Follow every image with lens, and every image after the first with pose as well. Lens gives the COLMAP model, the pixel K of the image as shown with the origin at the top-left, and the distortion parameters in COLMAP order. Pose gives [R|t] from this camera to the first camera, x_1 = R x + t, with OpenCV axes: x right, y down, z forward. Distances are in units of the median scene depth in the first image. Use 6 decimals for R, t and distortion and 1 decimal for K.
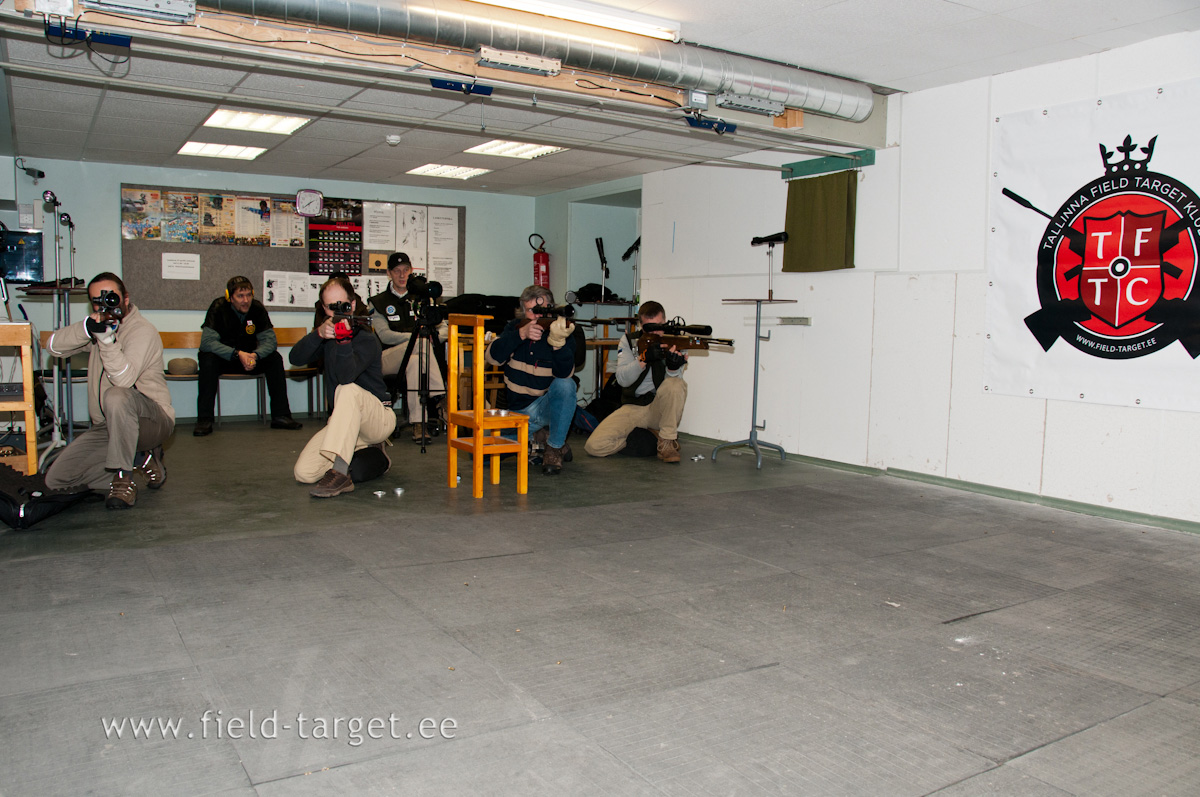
lens RADIAL K [[945.7, 0, 600.1], [0, 945.7, 417.5], [0, 0, 1]] dist [-0.153821, 0.116306]
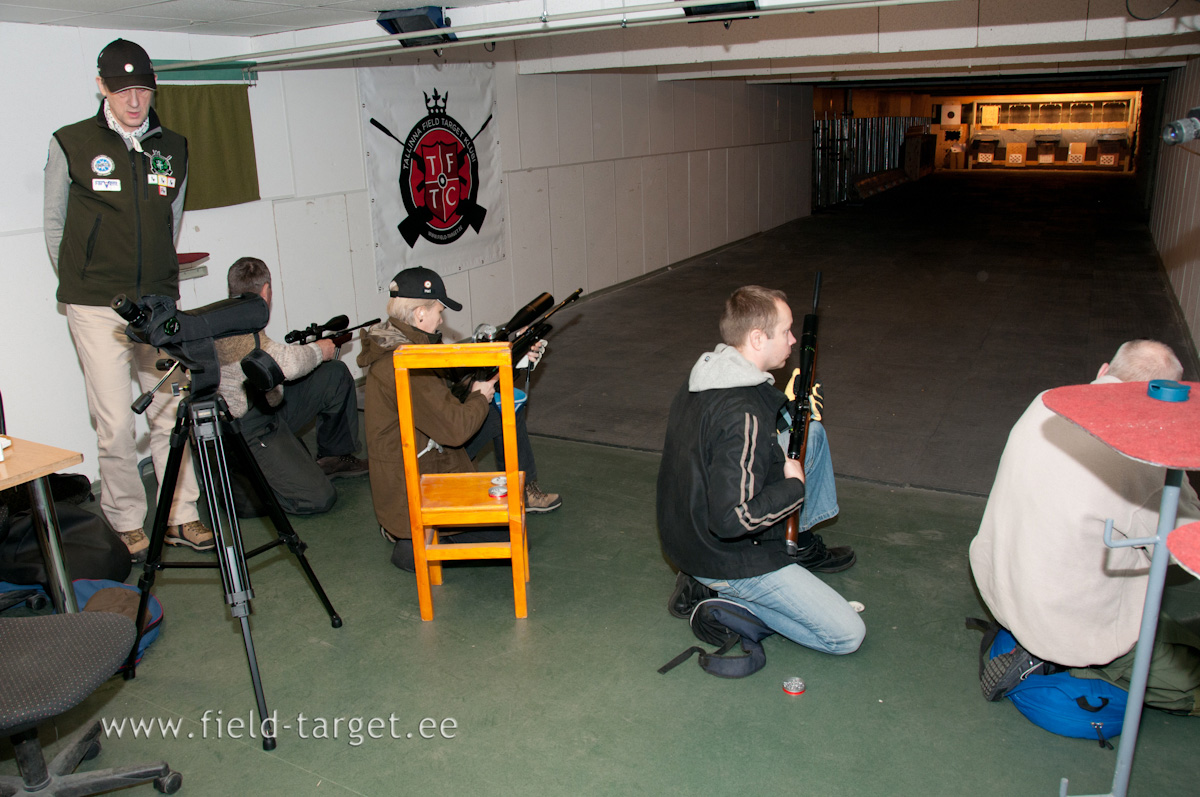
lens RADIAL K [[945.7, 0, 600.1], [0, 945.7, 417.5], [0, 0, 1]] dist [-0.153821, 0.116306]
pose [[-0.498531, -0.260676, 0.826749, -0.971632], [0.119403, 0.923976, 0.363333, -0.360067], [-0.858609, 0.279849, -0.429506, 1.684144]]
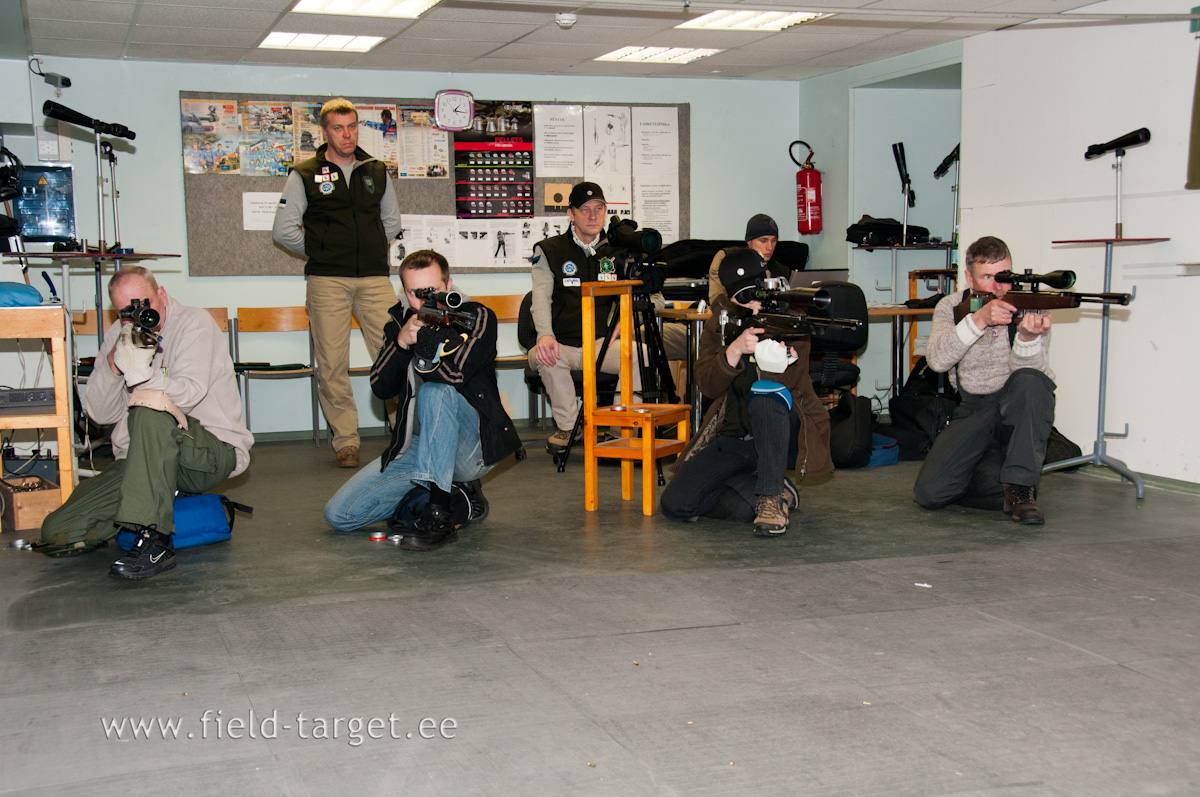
lens RADIAL K [[1487.5, 0, 597.1], [0, 1487.5, 420.8], [0, 0, 1]] dist [0.042462, 0.372402]
pose [[0.976620, -0.008681, -0.214797, 0.041533], [0.008022, 0.999960, -0.003938, -0.004419], [0.214823, 0.002123, 0.976651, -0.077232]]
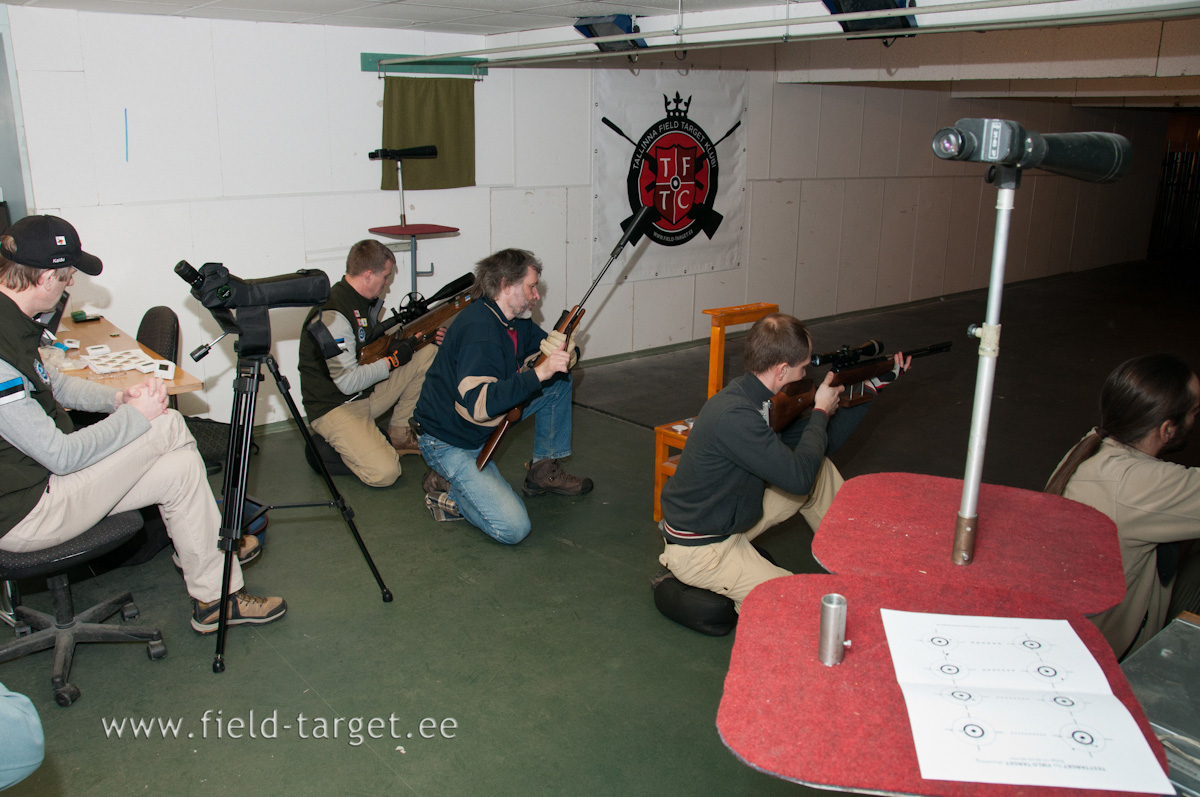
lens RADIAL K [[982.6, 0, 600.5], [0, 982.6, 422.0], [0, 0, 1]] dist [-0.158834, 0.132744]
pose [[-0.154379, -0.304164, 0.940027, -1.098363], [0.088467, 0.943356, 0.319770, -0.345828], [-0.984043, 0.132527, -0.118726, 1.492756]]
